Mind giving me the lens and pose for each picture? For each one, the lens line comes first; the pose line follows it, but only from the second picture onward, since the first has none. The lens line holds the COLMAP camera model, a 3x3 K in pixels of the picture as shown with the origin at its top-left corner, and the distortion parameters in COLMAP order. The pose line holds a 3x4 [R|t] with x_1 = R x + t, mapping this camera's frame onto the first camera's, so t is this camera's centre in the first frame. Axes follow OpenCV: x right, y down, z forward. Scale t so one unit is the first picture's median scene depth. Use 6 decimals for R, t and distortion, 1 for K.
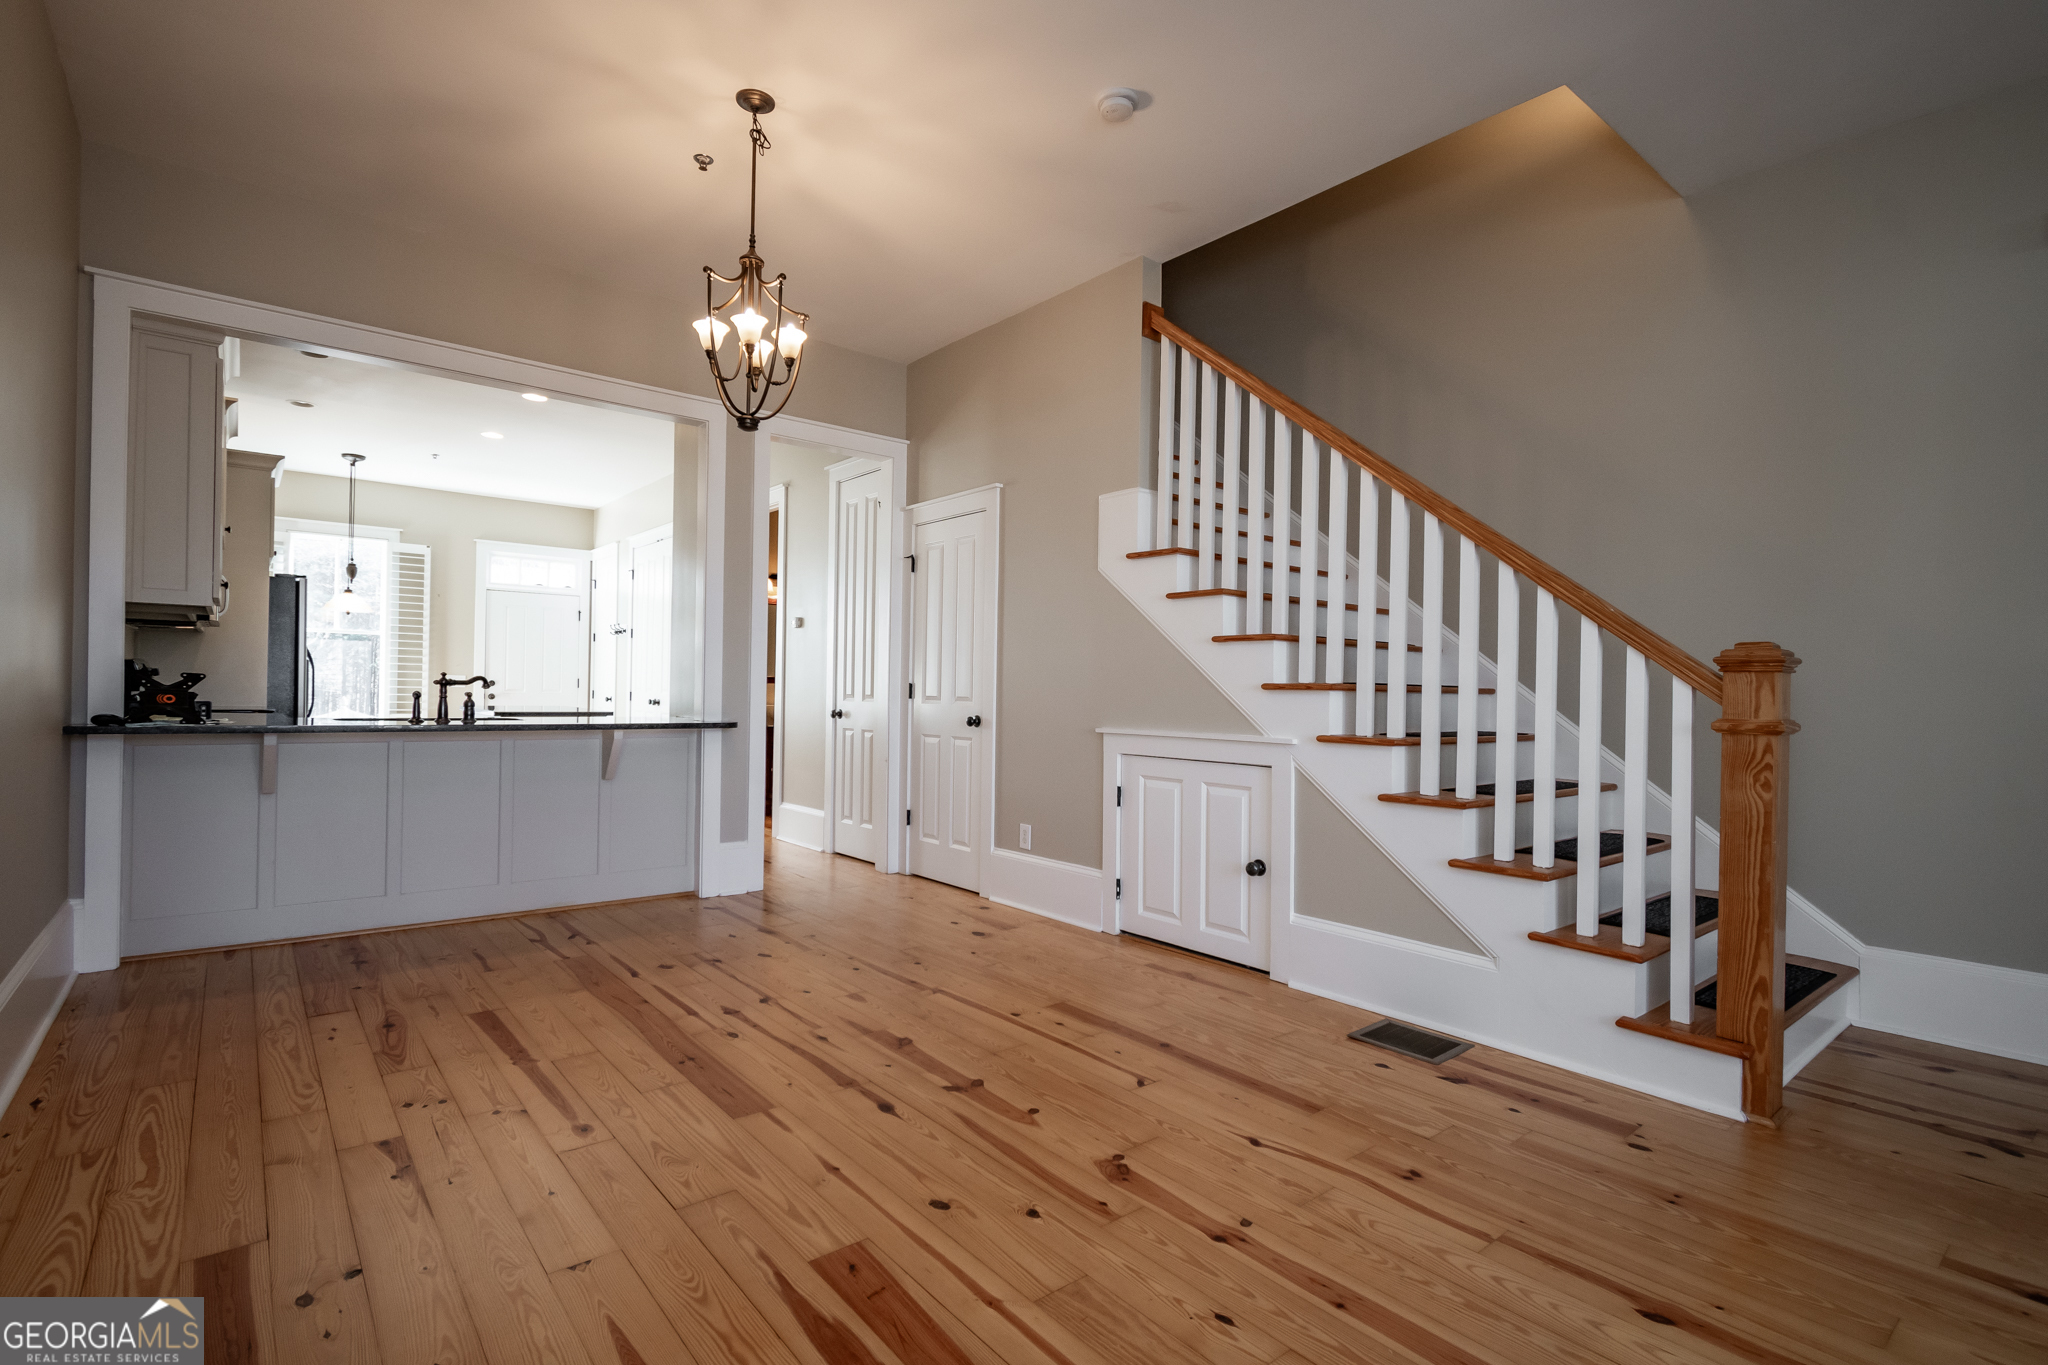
lens RADIAL K [[956.8, 0, 1032.0], [0, 956.8, 685.9], [0, 0, 1]] dist [0.007572, -0.005568]
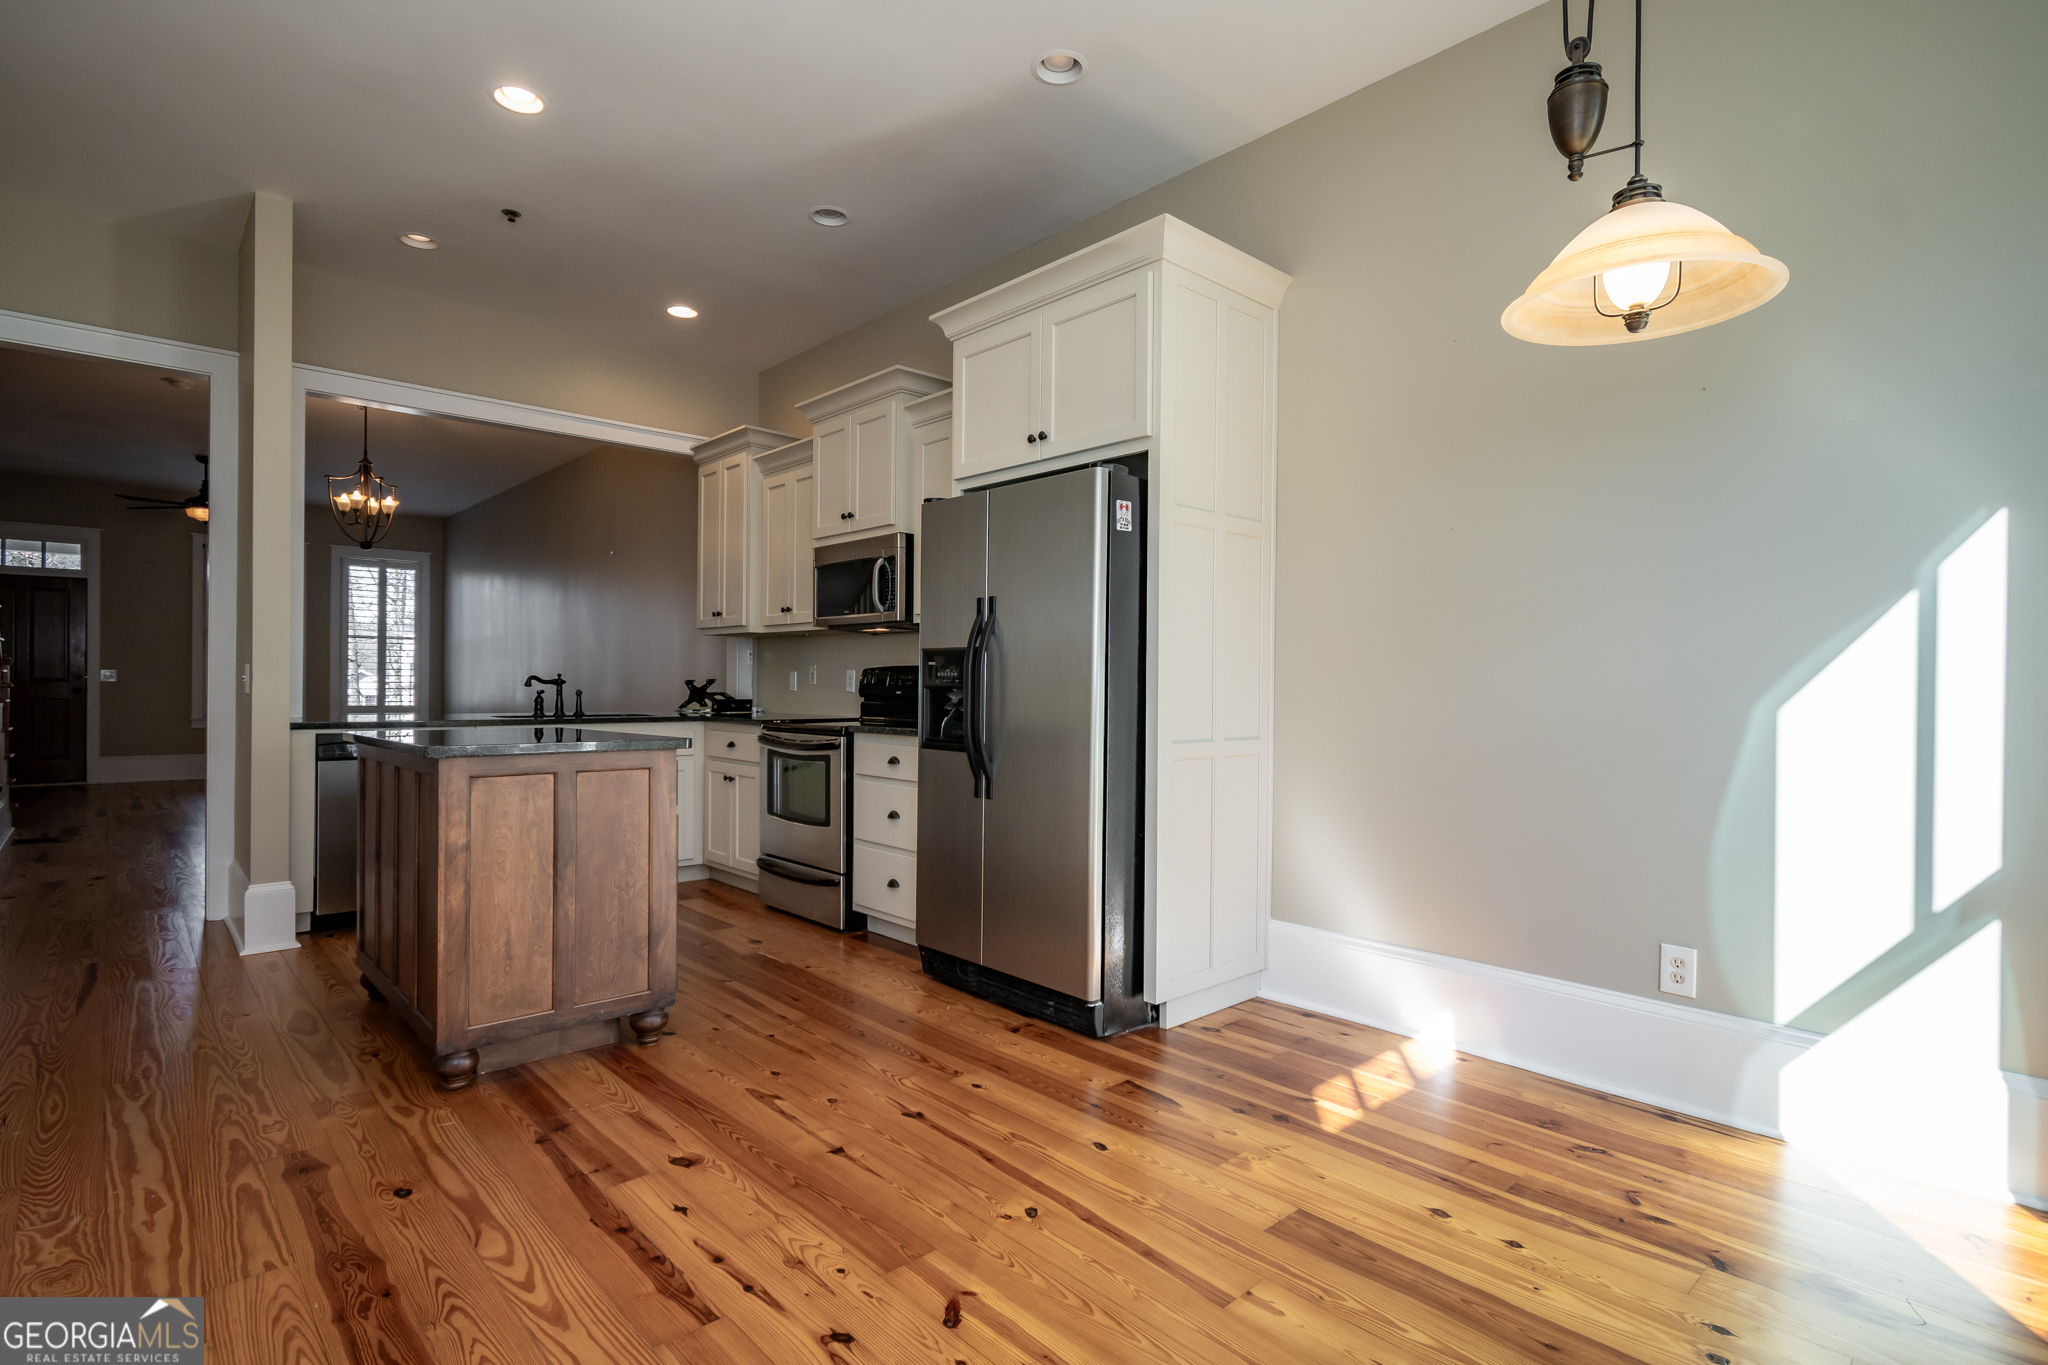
lens RADIAL K [[1004.5, 0, 1026.0], [0, 1004.5, 685.9], [0, 0, 1]] dist [0.007548, -0.004694]
pose [[-0.998590, -0.024409, -0.047139, -1.417895], [-0.024134, 0.999688, -0.006388, -0.005296], [0.047281, -0.005241, -0.998868, 2.839864]]
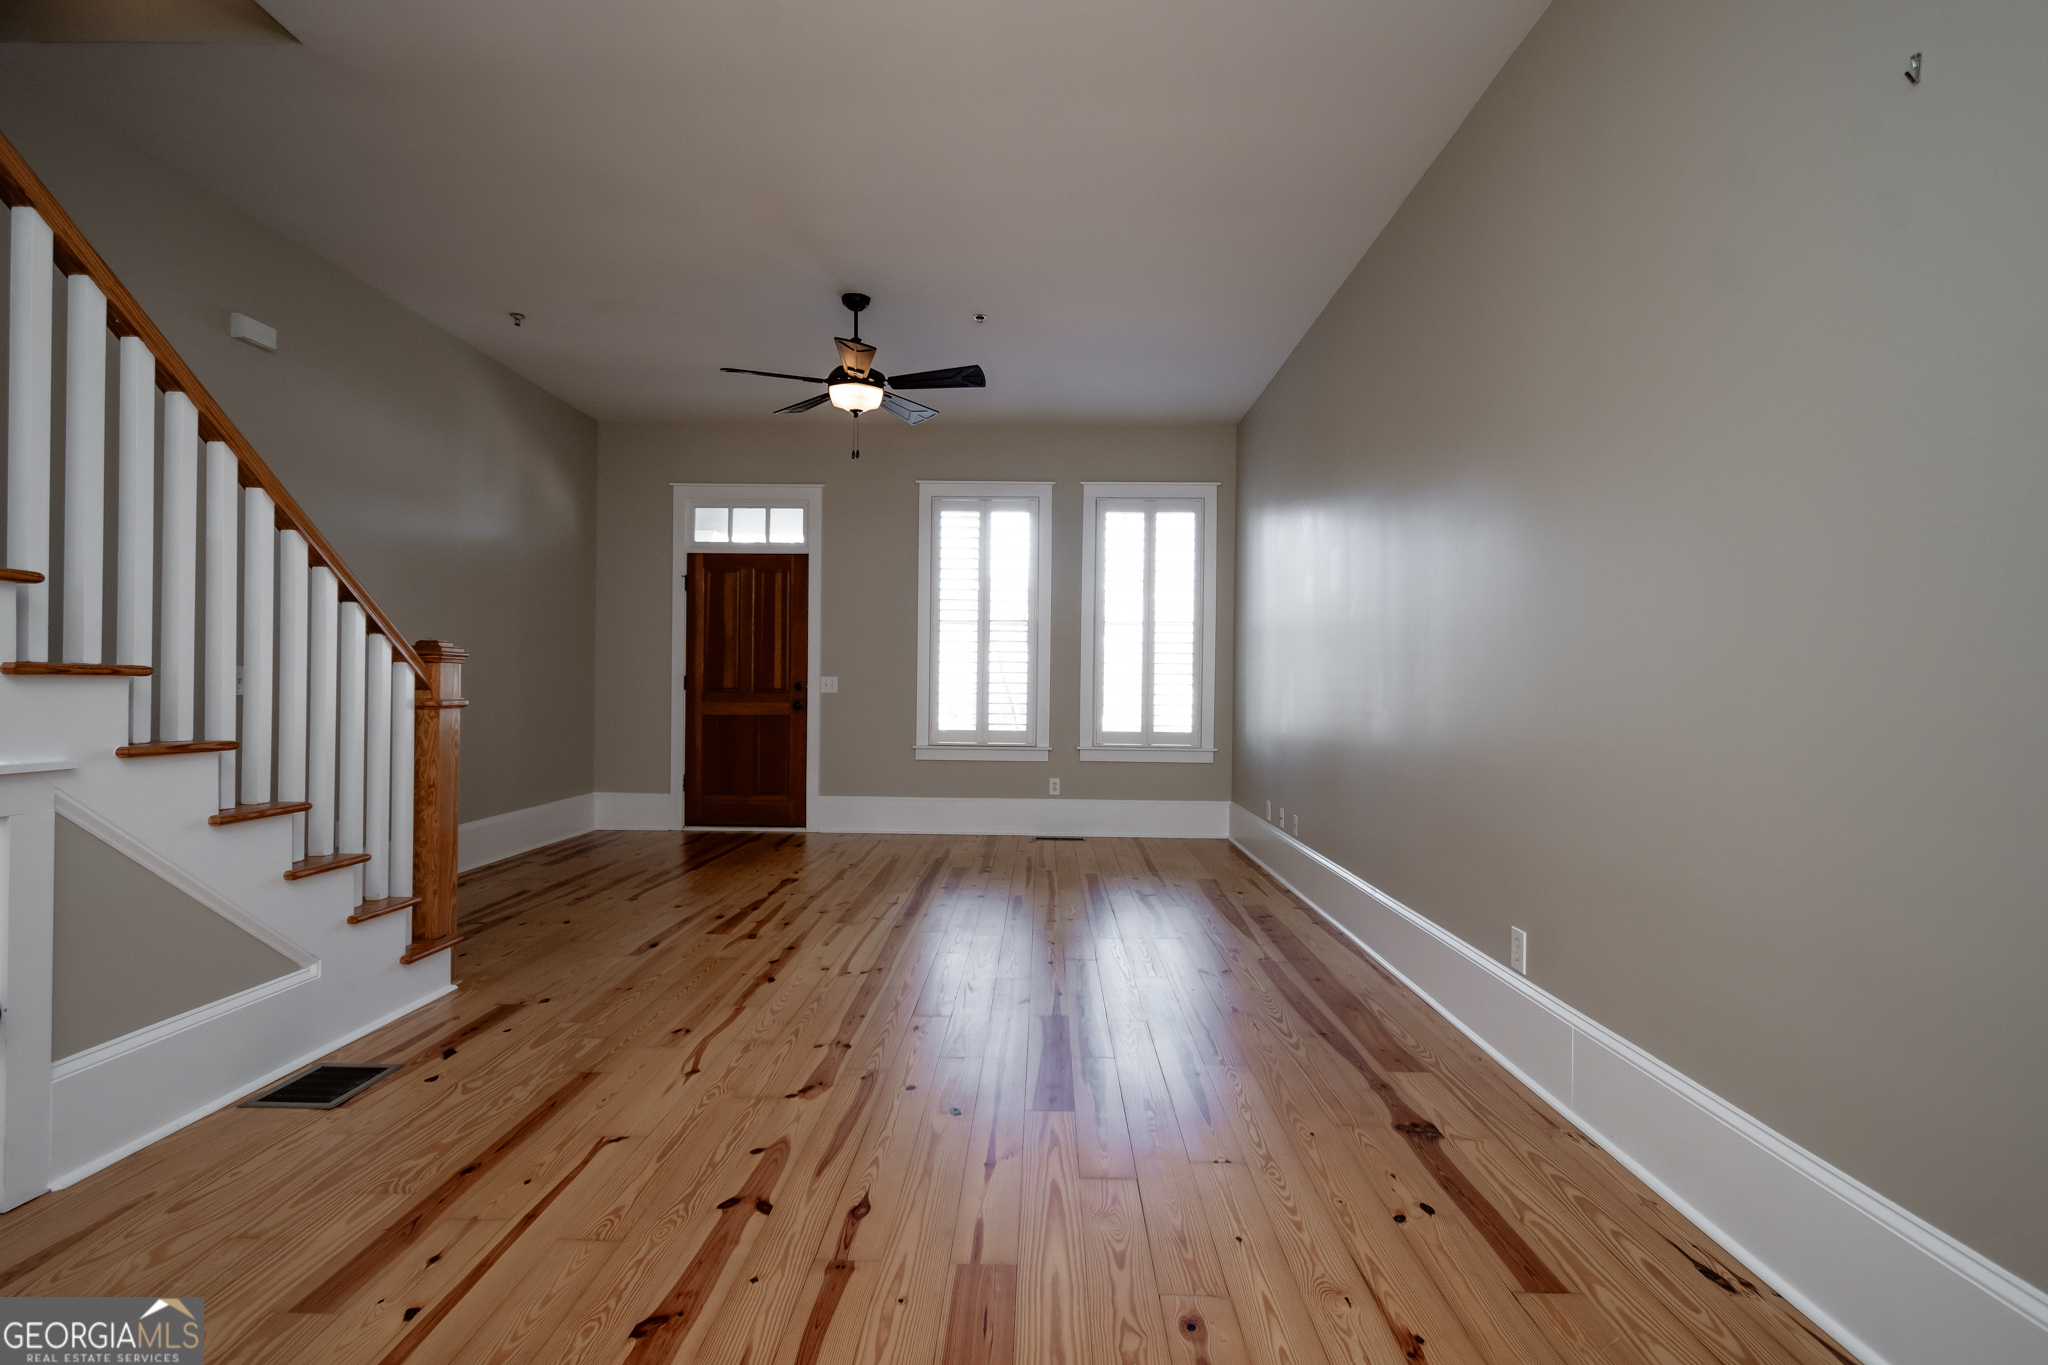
lens RADIAL K [[956.8, 0, 1021.2], [0, 956.8, 693.5], [0, 0, 1]] dist [0.007572, -0.005568]
pose [[-0.754346, -0.029343, 0.655821, -0.542465], [-0.027554, 0.999535, 0.013029, -0.008153], [-0.655899, -0.008242, -0.754804, 1.069214]]
